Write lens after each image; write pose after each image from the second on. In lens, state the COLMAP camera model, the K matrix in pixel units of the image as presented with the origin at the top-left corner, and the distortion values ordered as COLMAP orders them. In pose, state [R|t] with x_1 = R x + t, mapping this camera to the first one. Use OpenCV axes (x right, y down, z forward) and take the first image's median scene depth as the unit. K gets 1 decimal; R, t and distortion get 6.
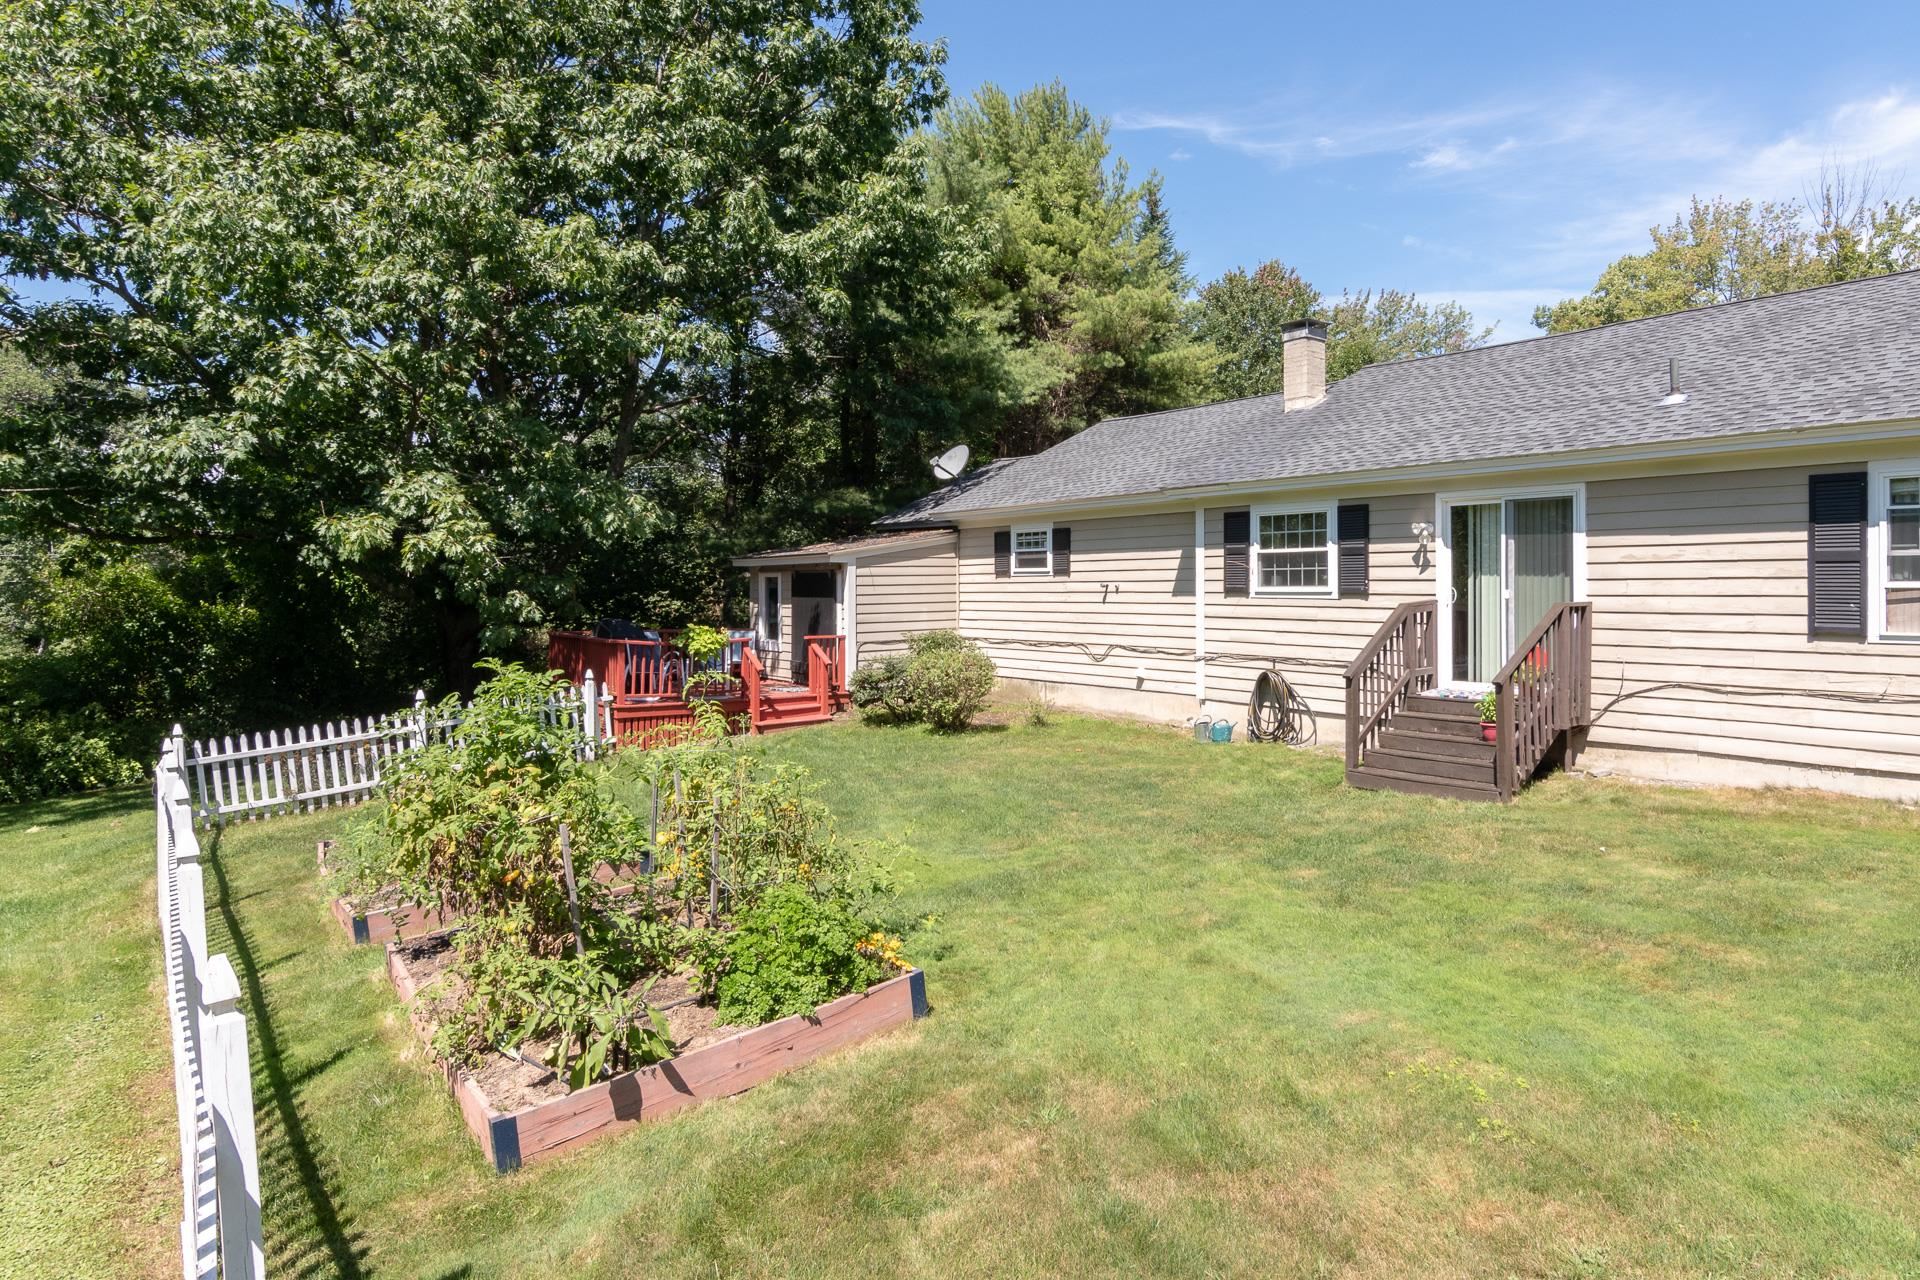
lens RADIAL K [[892.2, 0, 961.3], [0, 892.2, 589.0], [0, 0, 1]] dist [-0.001071, 0.000254]
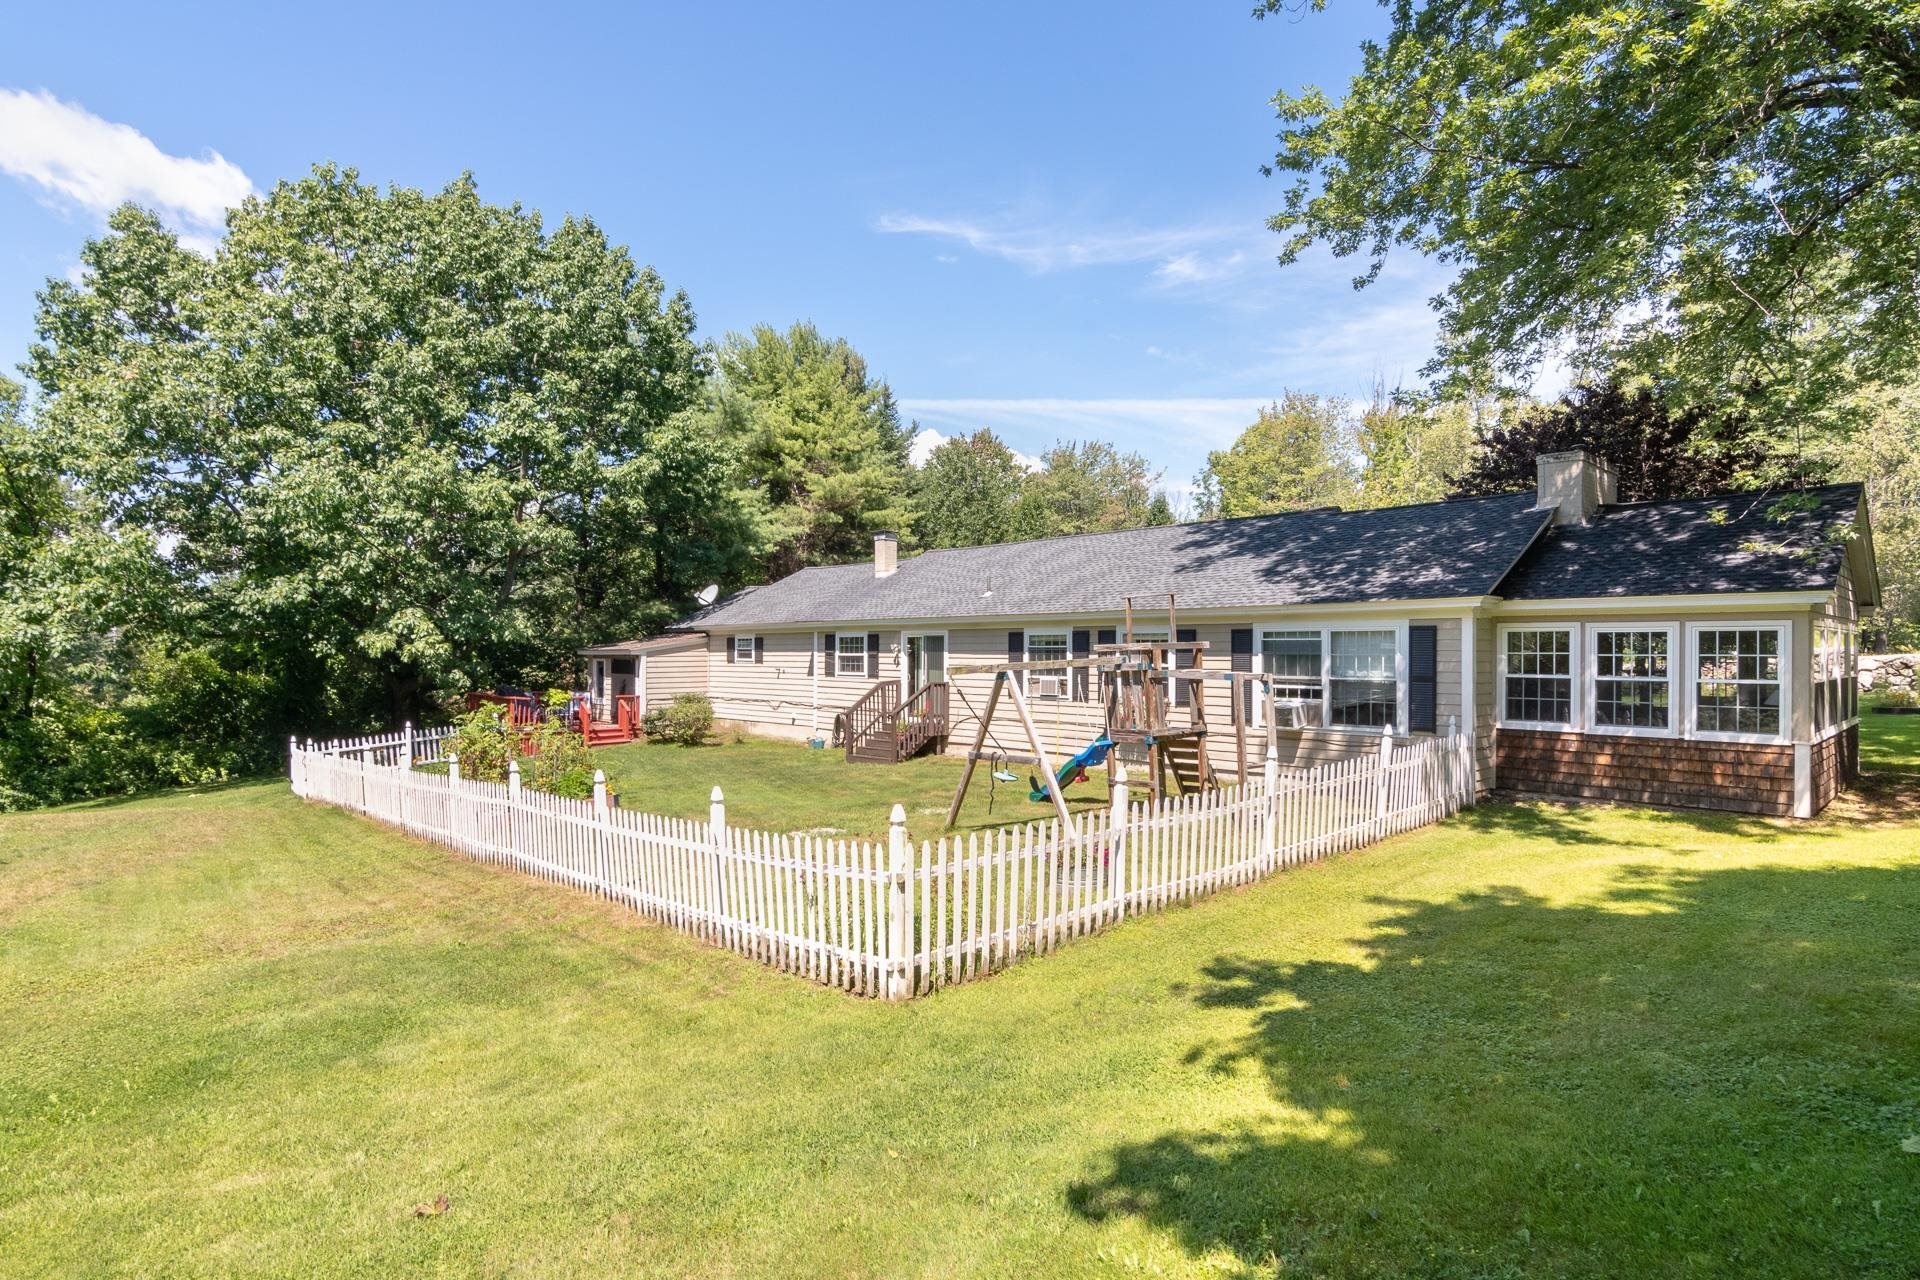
lens RADIAL K [[1026.0, 0, 960.0], [0, 1026.0, 640.0], [0, 0, 1]] dist [0.001771, -0.000020]
pose [[0.996917, 0.008419, 0.078012, 0.361933], [-0.007998, 0.999952, -0.005713, -0.054392], [-0.078056, 0.005072, 0.996936, -1.142772]]
